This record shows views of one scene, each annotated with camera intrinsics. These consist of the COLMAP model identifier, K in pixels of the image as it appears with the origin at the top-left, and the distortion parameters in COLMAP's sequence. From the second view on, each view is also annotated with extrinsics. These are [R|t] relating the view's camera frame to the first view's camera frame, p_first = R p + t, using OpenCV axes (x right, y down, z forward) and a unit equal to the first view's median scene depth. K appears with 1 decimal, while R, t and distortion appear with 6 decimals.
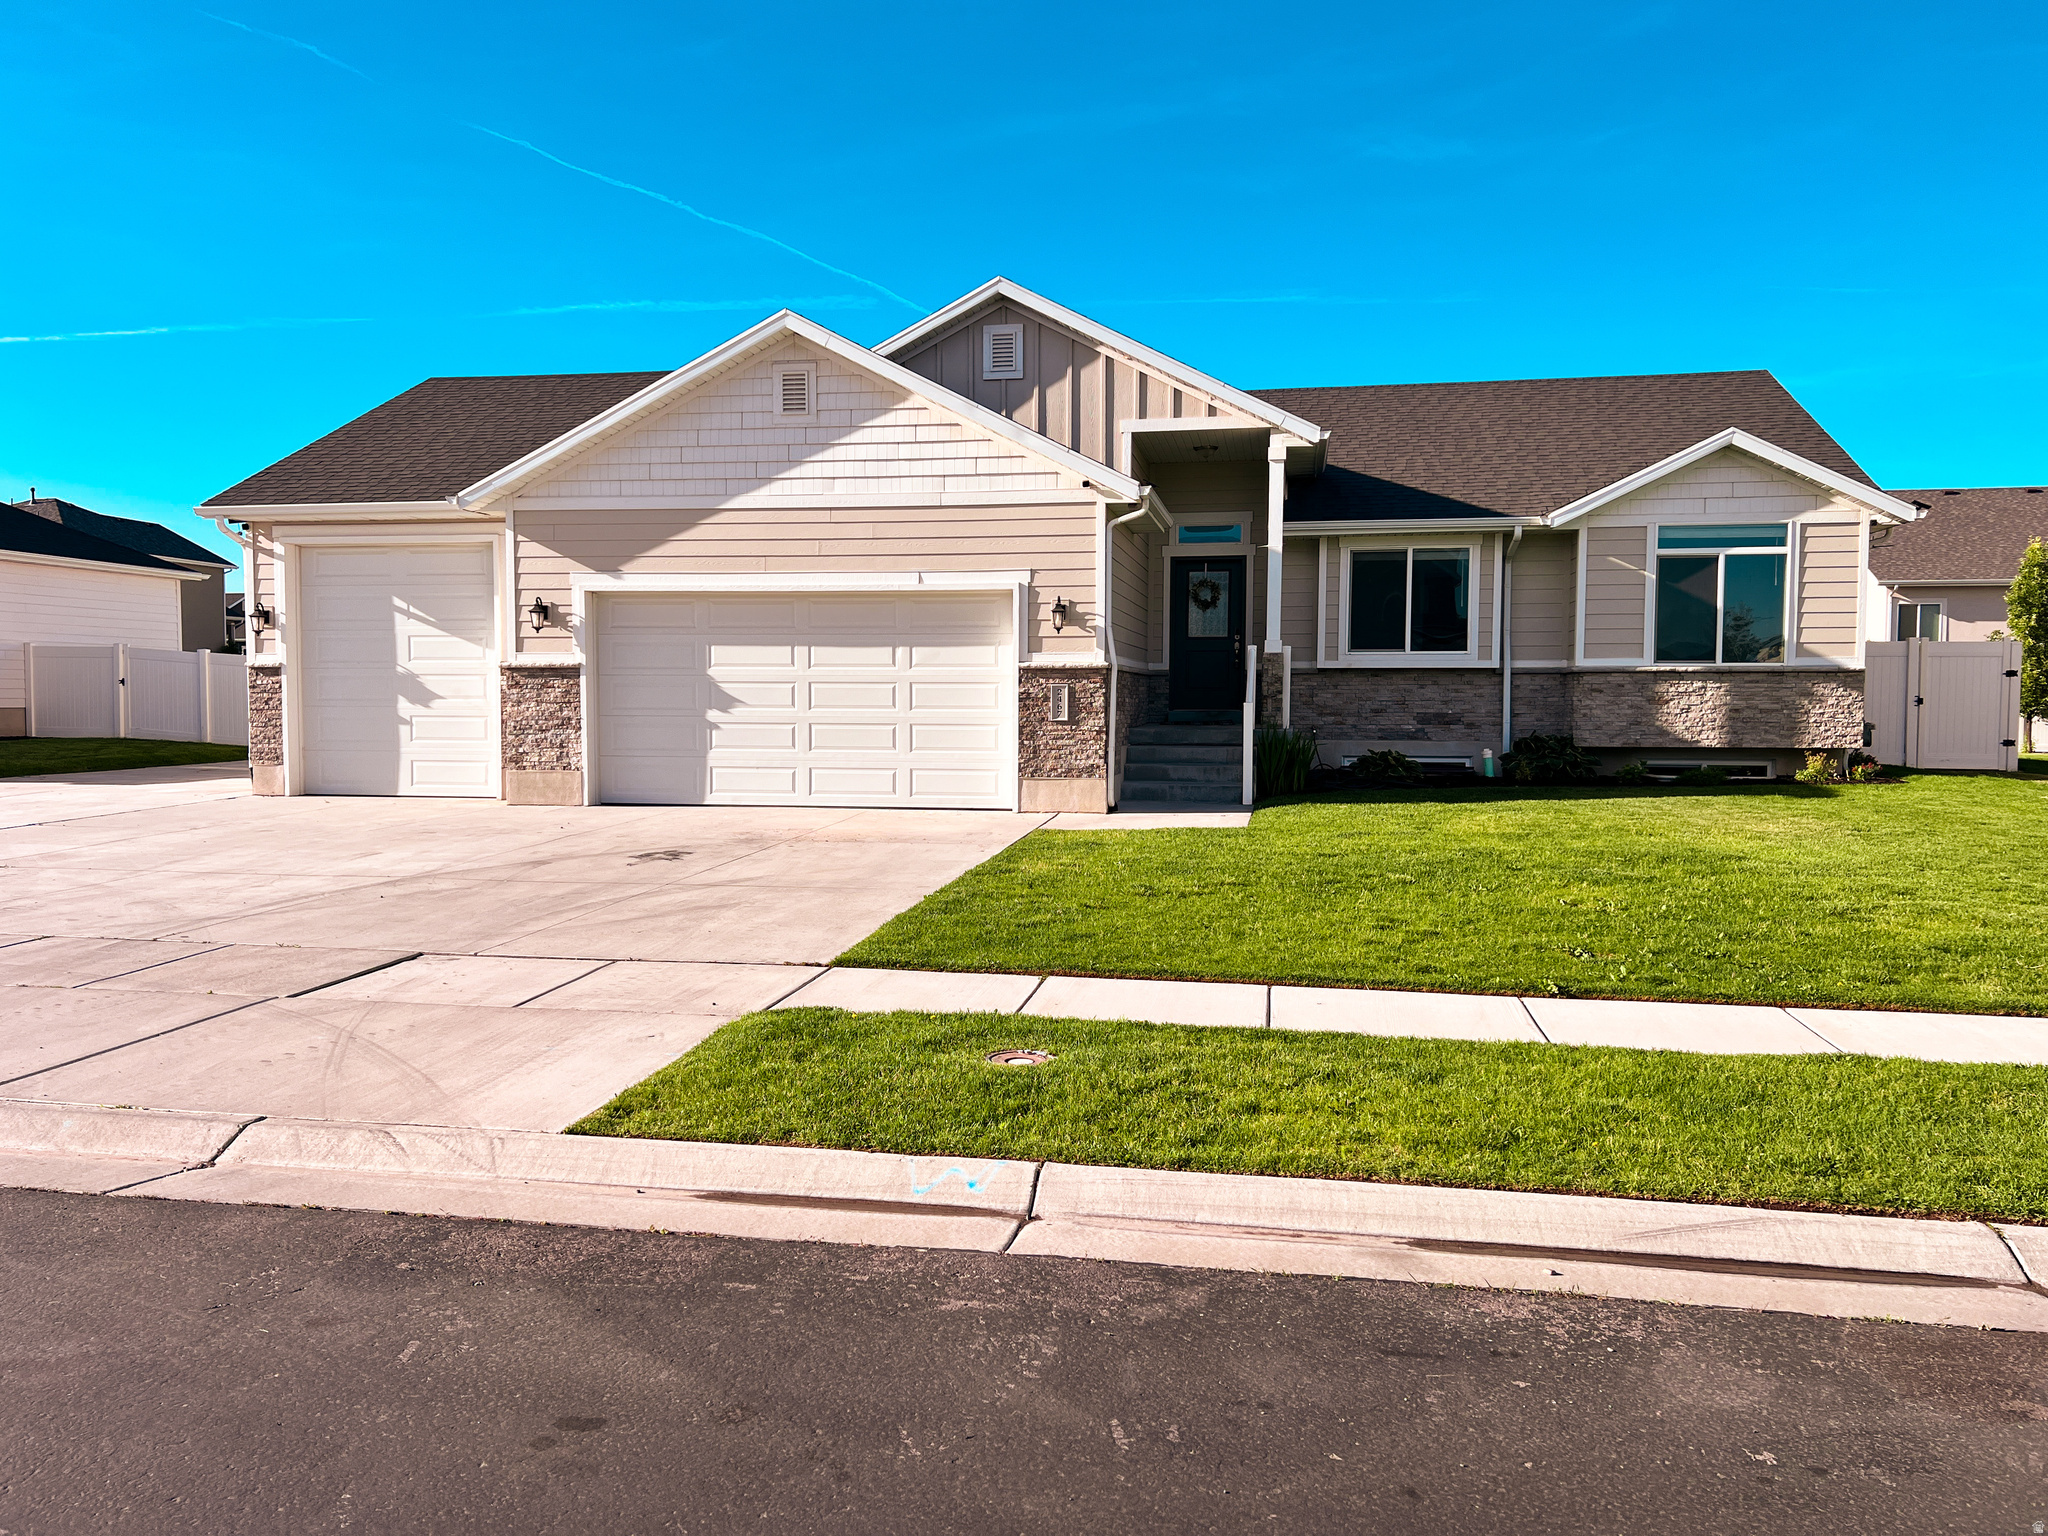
lens RADIAL K [[1497.3, 0, 1043.2], [0, 1497.3, 779.8], [0, 0, 1]] dist [0.048674, -0.057543]
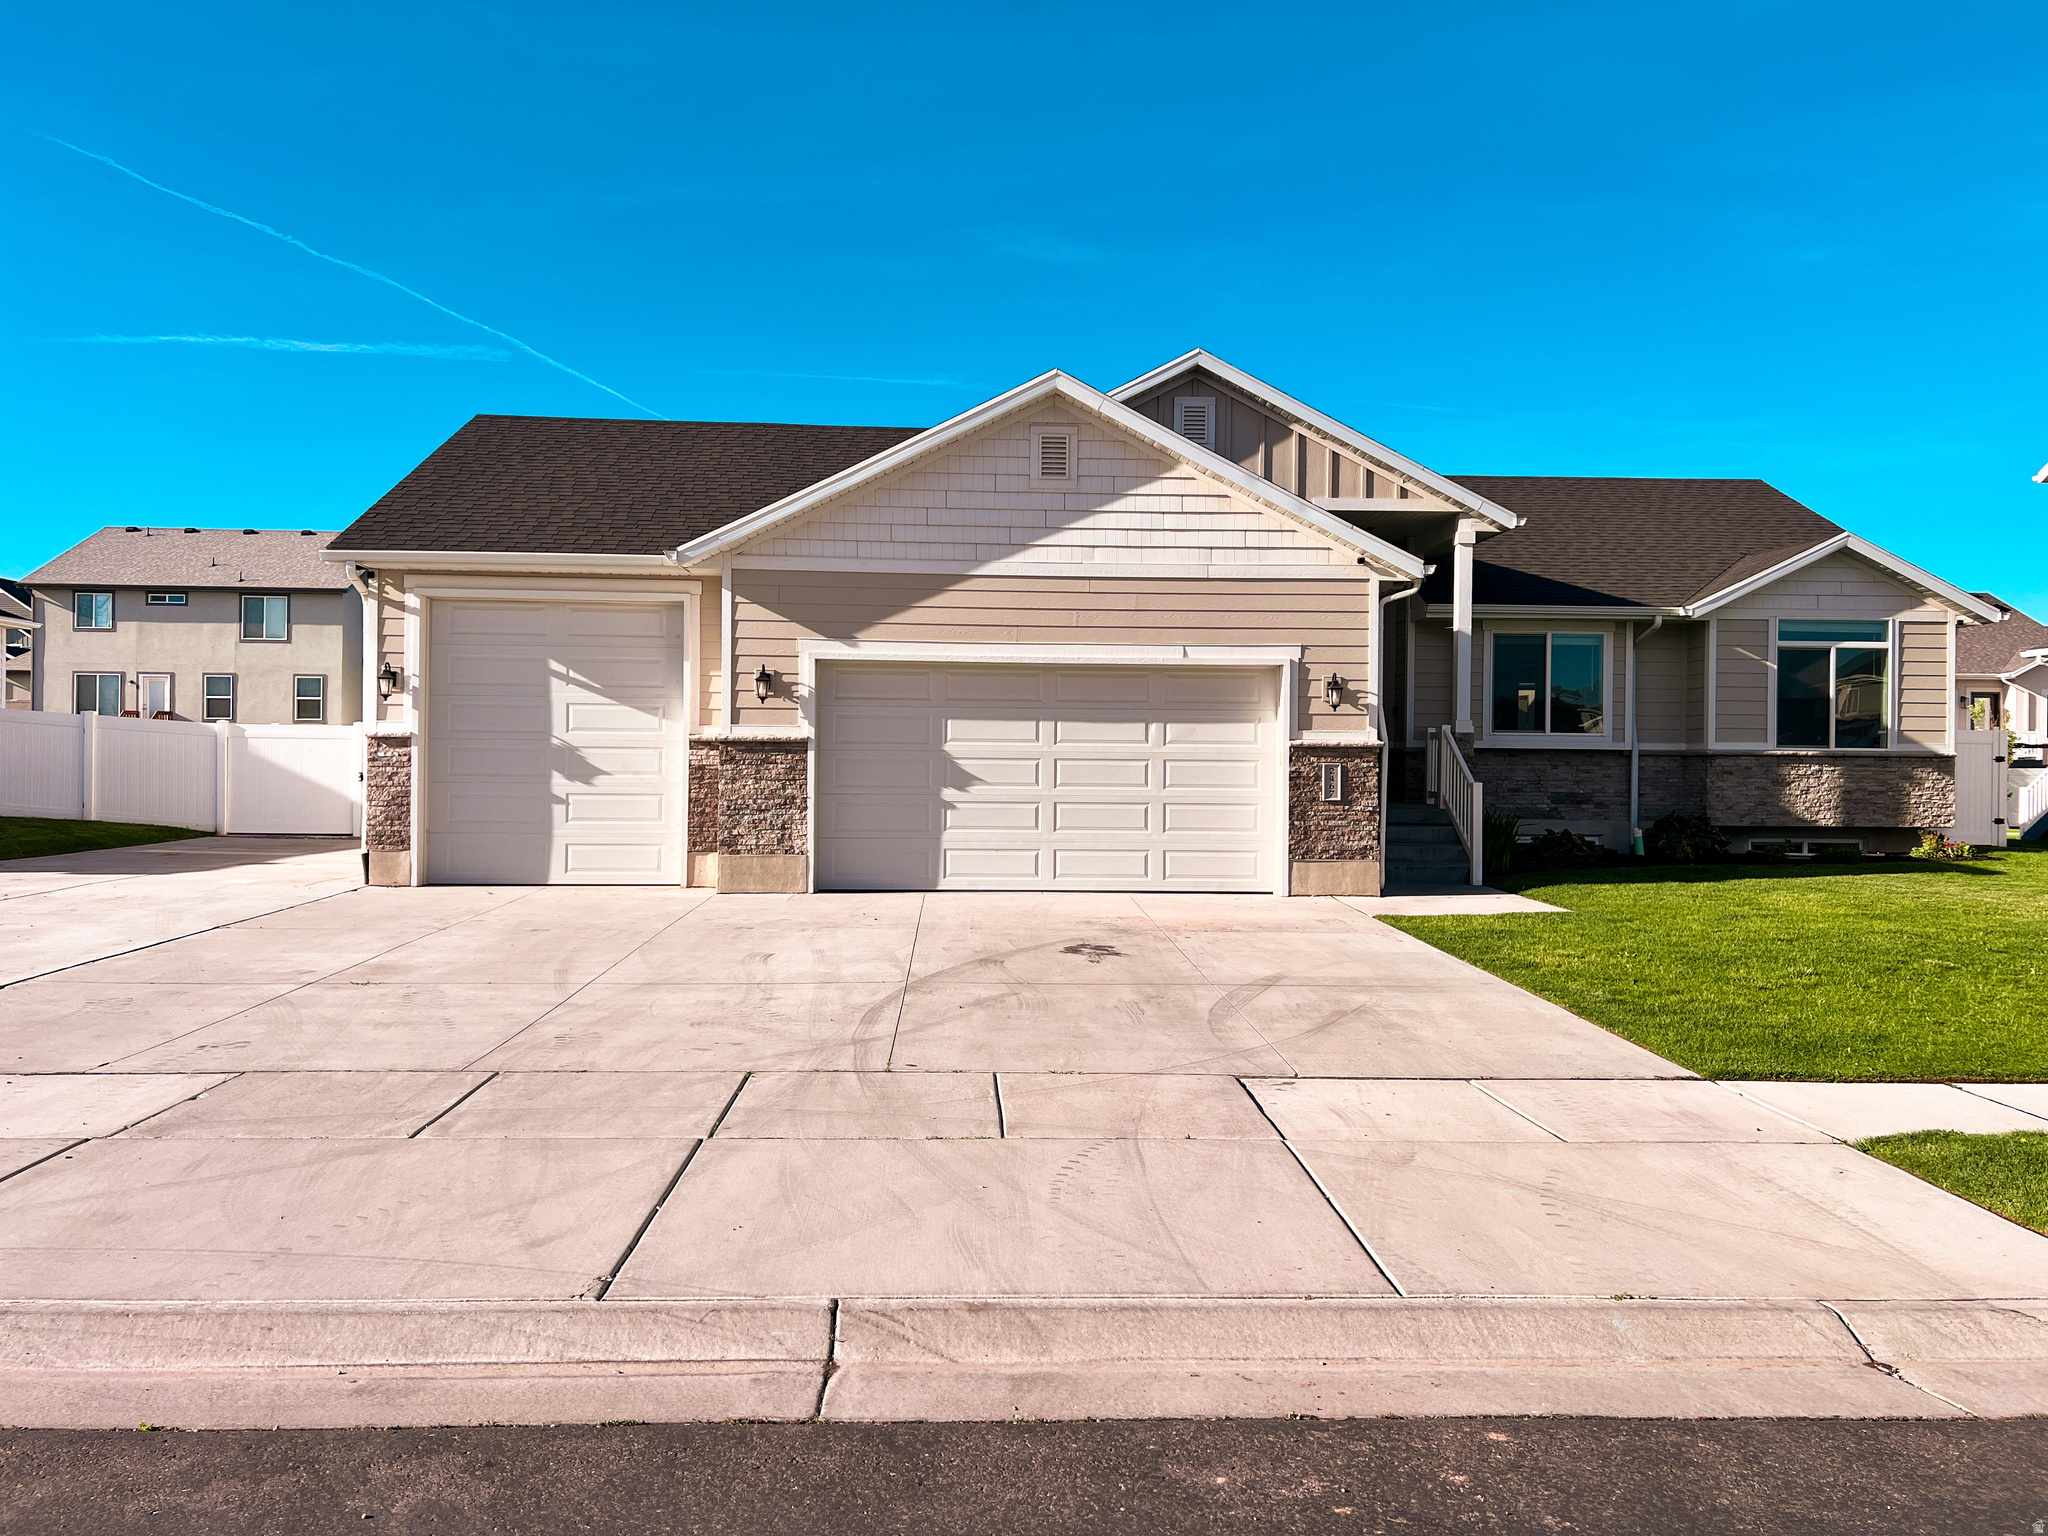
lens RADIAL K [[1497.3, 0, 1030.3], [0, 1497.3, 781.0], [0, 0, 1]] dist [0.048674, -0.057543]
pose [[0.975548, 0.004780, 0.219736, -0.352451], [0.005461, 0.998927, -0.045979, -0.007696], [-0.219721, 0.046055, 0.974475, 0.079777]]
